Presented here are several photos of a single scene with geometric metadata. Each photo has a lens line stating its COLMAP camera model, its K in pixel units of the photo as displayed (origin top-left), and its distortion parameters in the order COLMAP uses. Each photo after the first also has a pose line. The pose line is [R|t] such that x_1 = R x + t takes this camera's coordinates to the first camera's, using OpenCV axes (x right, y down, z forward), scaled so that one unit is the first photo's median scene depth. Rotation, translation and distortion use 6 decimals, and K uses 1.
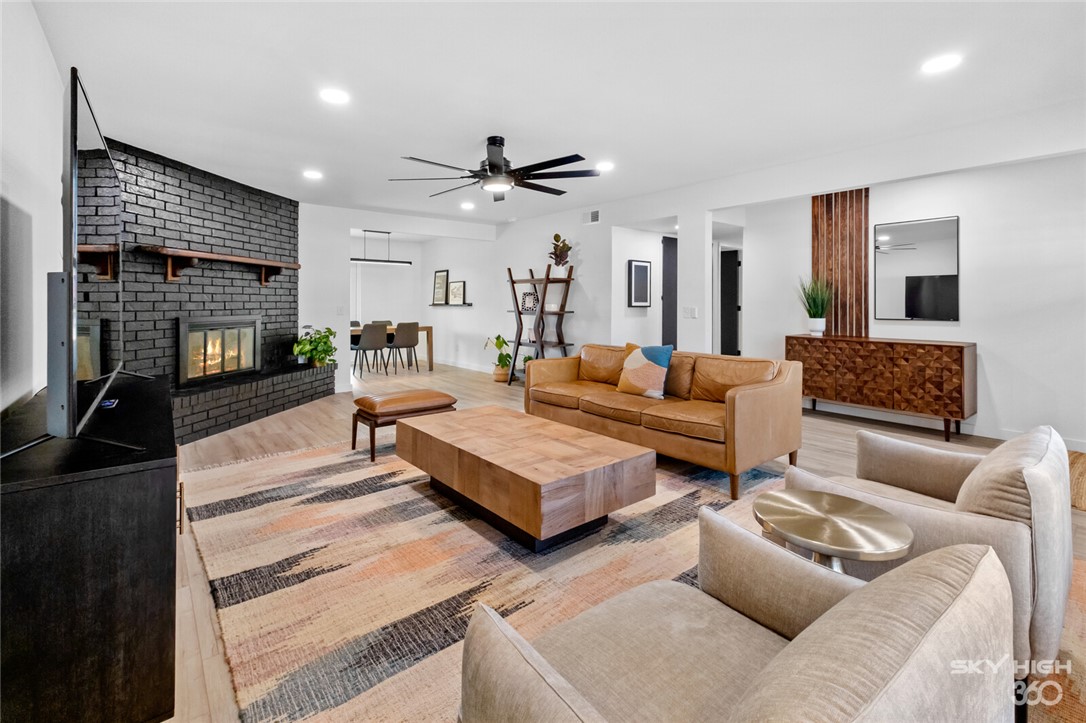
lens RADIAL K [[489.7, 0, 546.7], [0, 489.7, 303.3], [0, 0, 1]] dist [0.000235, 0.000055]
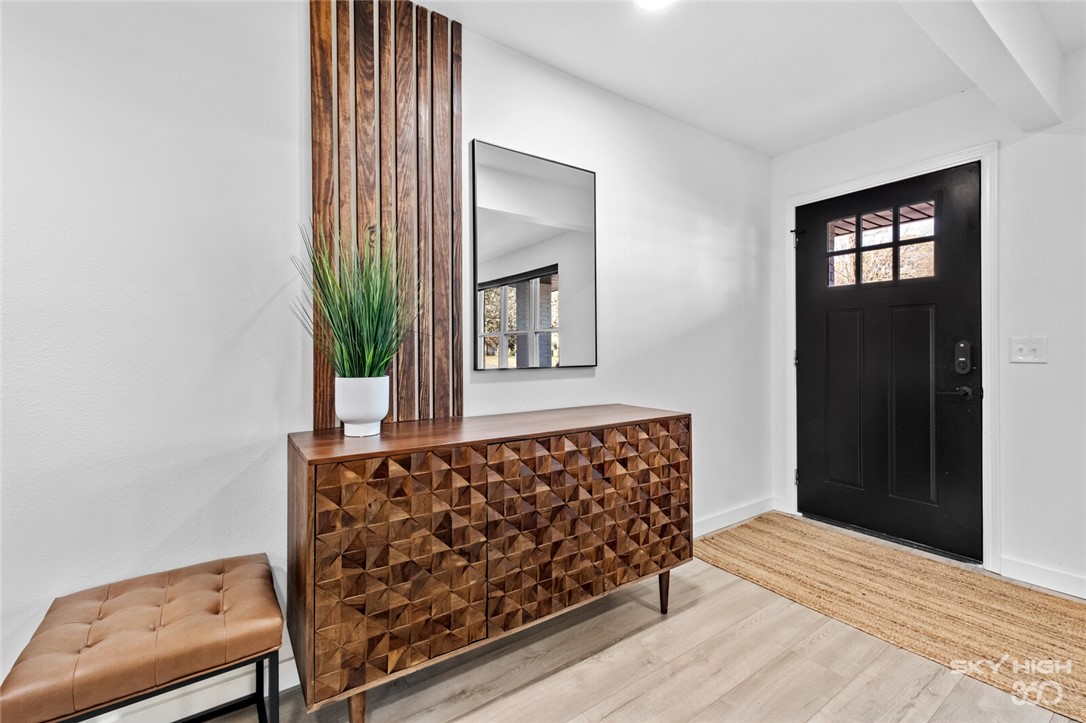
lens RADIAL K [[474.4, 0, 546.6], [0, 474.4, 345.4], [0, 0, 1]] dist [0.027124, -0.000018]
pose [[0.065278, 0.005243, 0.997853, 0.320729], [0.007085, 0.999959, -0.005717, 0.016038], [-0.997842, 0.007443, 0.065239, 1.048893]]
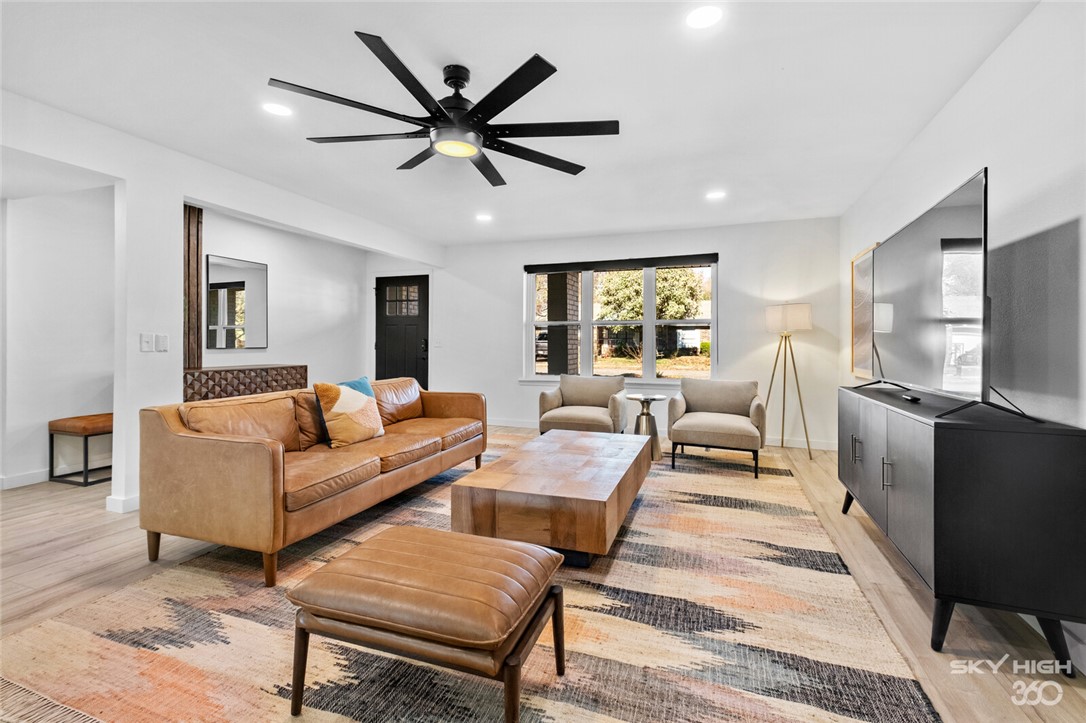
lens RADIAL K [[474.4, 0, 546.6], [0, 474.4, 345.4], [0, 0, 1]] dist [0.027124, -0.000018]
pose [[-0.511867, -0.012689, 0.858971, -0.610934], [-0.008929, 0.999915, 0.009450, 0.011810], [-0.859018, -0.002832, -0.511937, 1.040946]]
